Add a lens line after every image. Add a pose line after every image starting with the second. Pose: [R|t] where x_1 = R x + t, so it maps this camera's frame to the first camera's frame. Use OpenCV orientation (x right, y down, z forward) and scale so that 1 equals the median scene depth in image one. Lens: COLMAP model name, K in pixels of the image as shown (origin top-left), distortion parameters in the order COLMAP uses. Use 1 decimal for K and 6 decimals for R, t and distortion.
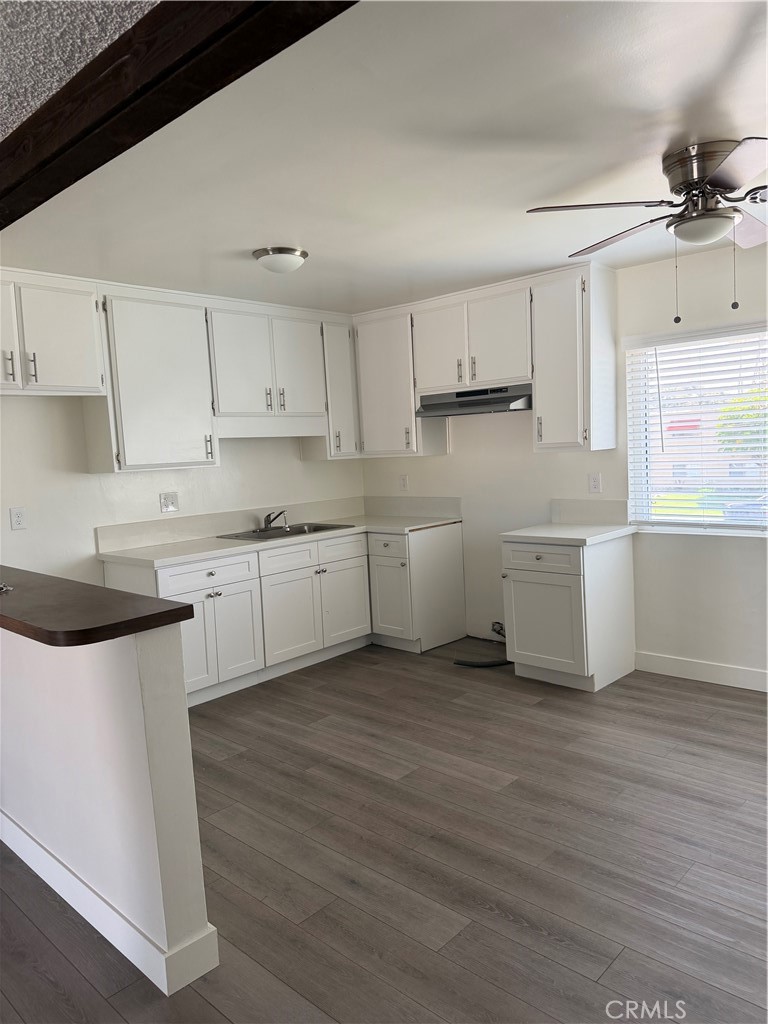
lens RADIAL K [[714.6, 0, 386.5], [0, 714.6, 514.7], [0, 0, 1]] dist [0.004355, -0.007664]
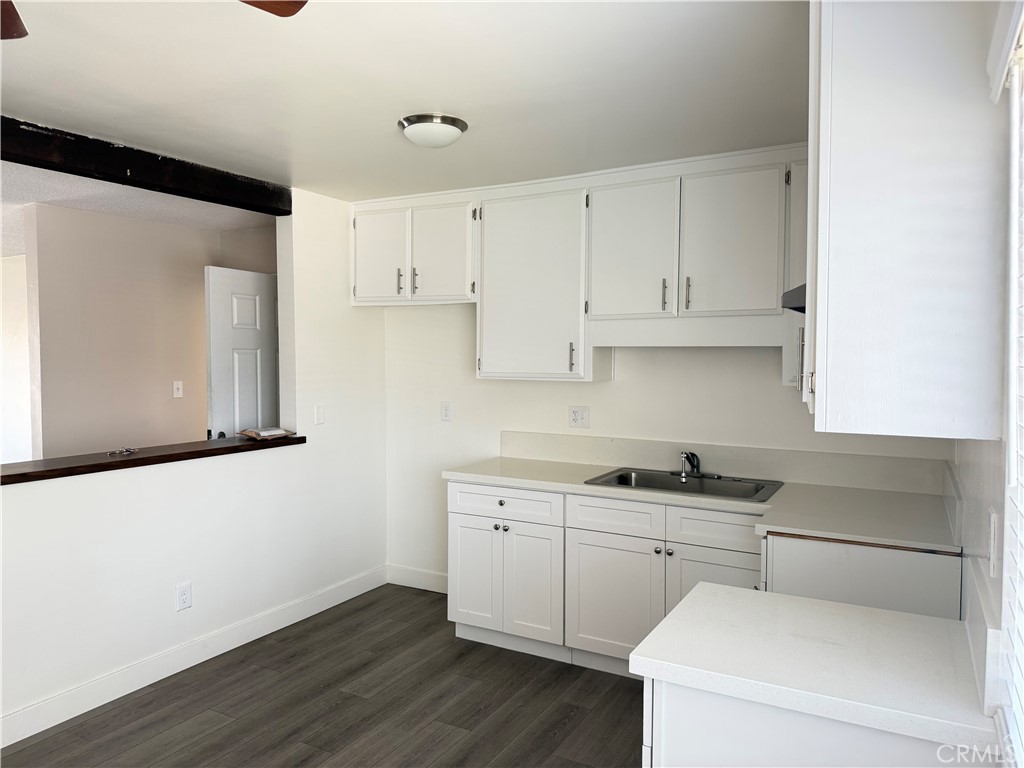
lens RADIAL K [[714.6, 0, 515.8], [0, 714.6, 380.7], [0, 0, 1]] dist [0.004355, -0.007664]
pose [[0.237979, 0.077915, -0.968140, 0.529543], [-0.114966, 0.992029, 0.051578, -0.100527], [0.964442, 0.099029, 0.245040, 0.722749]]
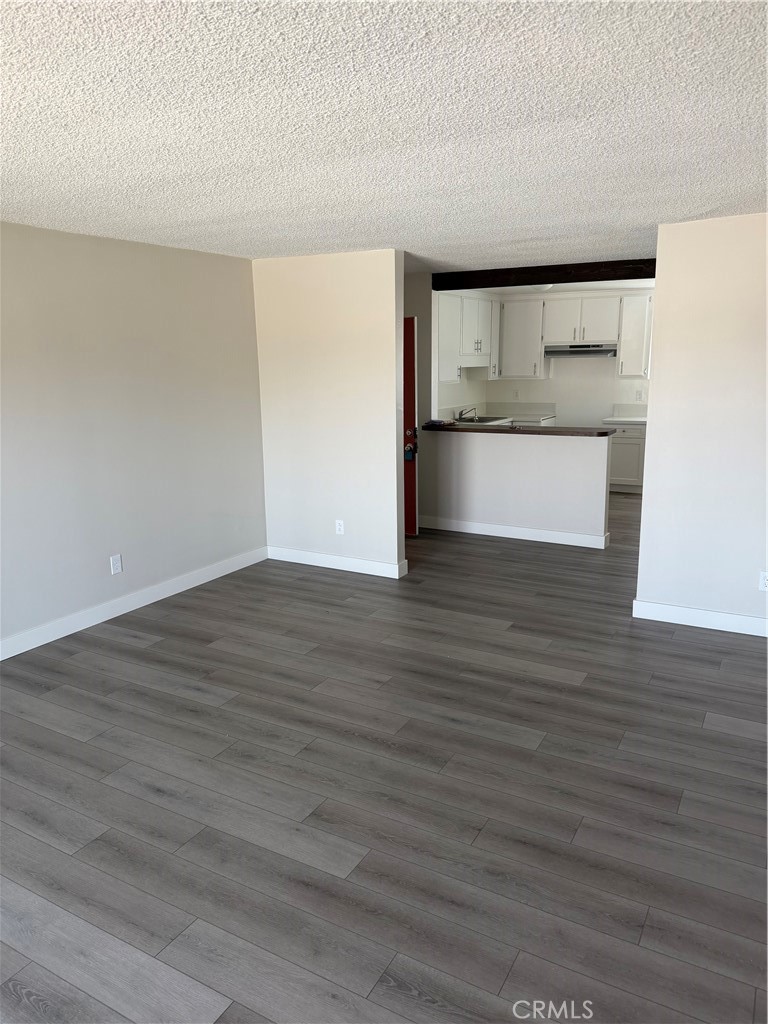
lens RADIAL K [[714.6, 0, 386.3], [0, 714.6, 512.6], [0, 0, 1]] dist [0.004355, -0.007664]
pose [[0.974121, -0.017885, 0.225318, -0.834638], [-0.006191, 0.994380, 0.105693, 0.072186], [-0.225942, -0.104353, 0.968535, -0.782375]]
